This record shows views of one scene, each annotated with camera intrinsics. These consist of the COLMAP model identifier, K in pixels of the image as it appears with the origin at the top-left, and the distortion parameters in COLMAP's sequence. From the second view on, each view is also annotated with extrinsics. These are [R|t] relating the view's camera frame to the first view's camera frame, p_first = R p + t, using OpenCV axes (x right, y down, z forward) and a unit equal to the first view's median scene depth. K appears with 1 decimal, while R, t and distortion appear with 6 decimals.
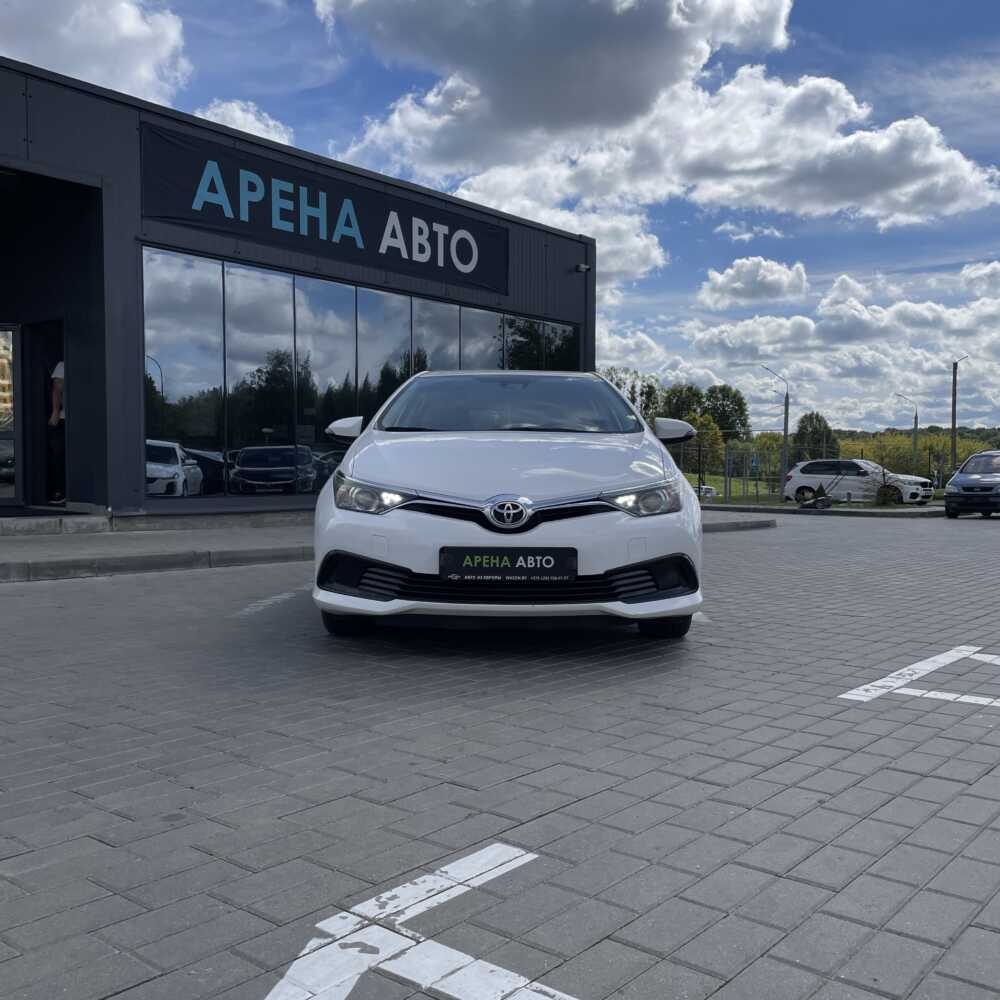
lens RADIAL K [[1019.1, 0, 503.8], [0, 1019.1, 503.8], [0, 0, 1]] dist [0.034908, 0.000000]
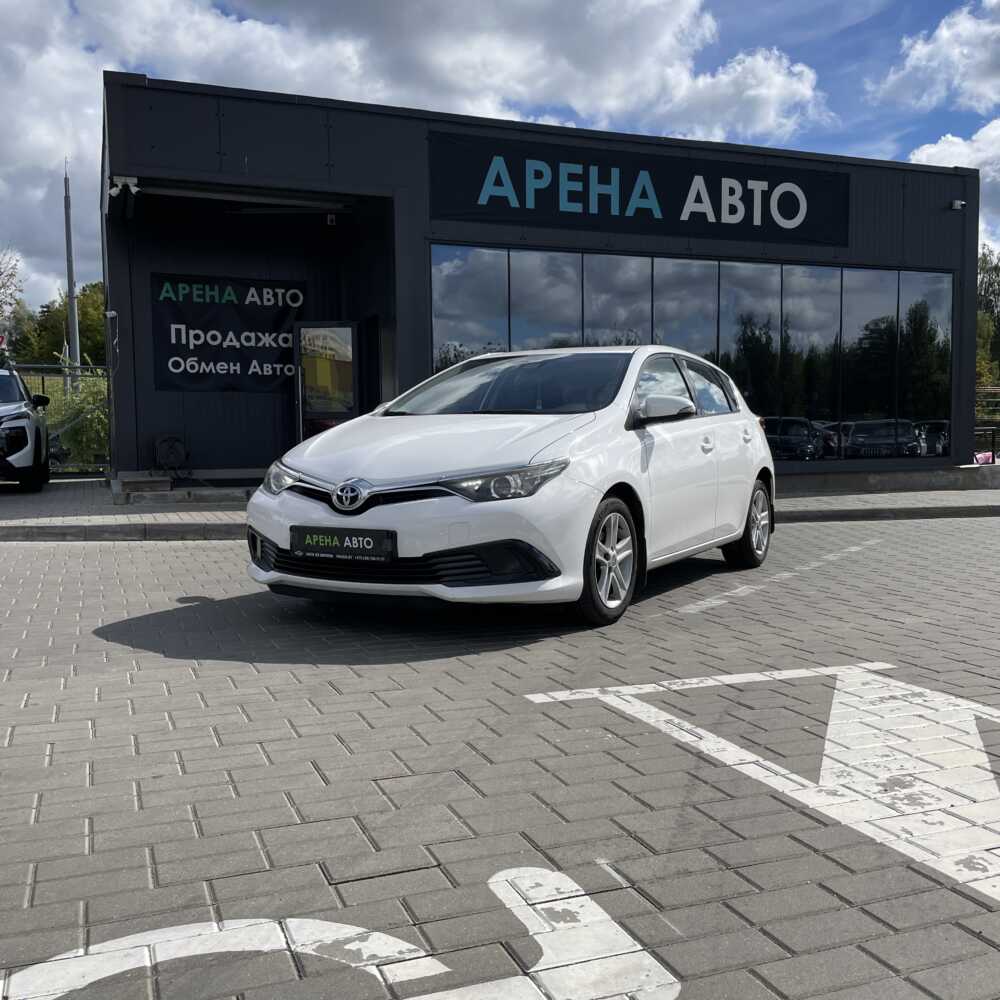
lens RADIAL K [[1019.1, 0, 492.3], [0, 1019.1, 500.6], [0, 0, 1]] dist [0.034908, 0.000000]
pose [[0.872730, 0.019001, -0.487834, 0.197040], [-0.003669, 0.999469, 0.032365, -0.006375], [0.488190, -0.026456, 0.872336, 0.041267]]
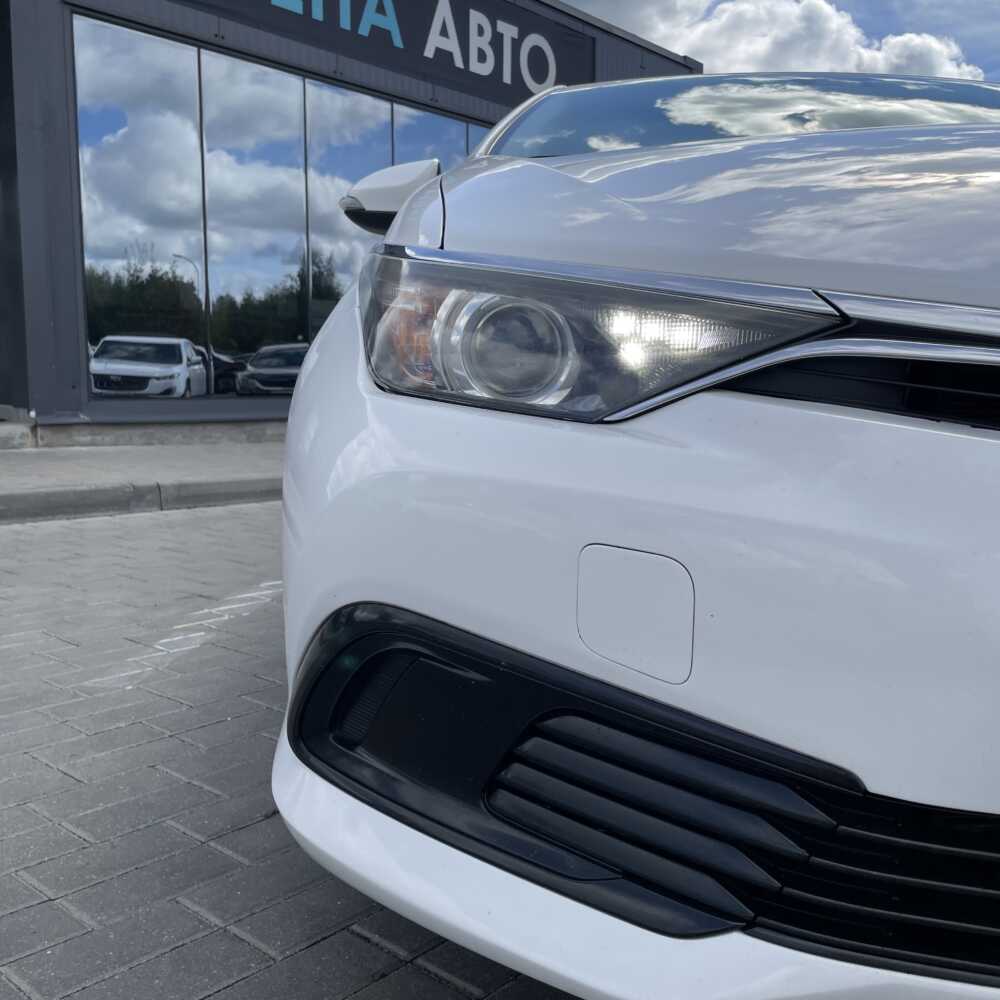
lens RADIAL K [[1019.1, 0, 493.1], [0, 1019.1, 501.2], [0, 0, 1]] dist [0.034908, 0.000000]
pose [[0.999247, 0.010022, -0.037495, -0.042088], [-0.006851, 0.996461, 0.083773, 0.002993], [0.038202, -0.083453, 0.995779, 0.251866]]
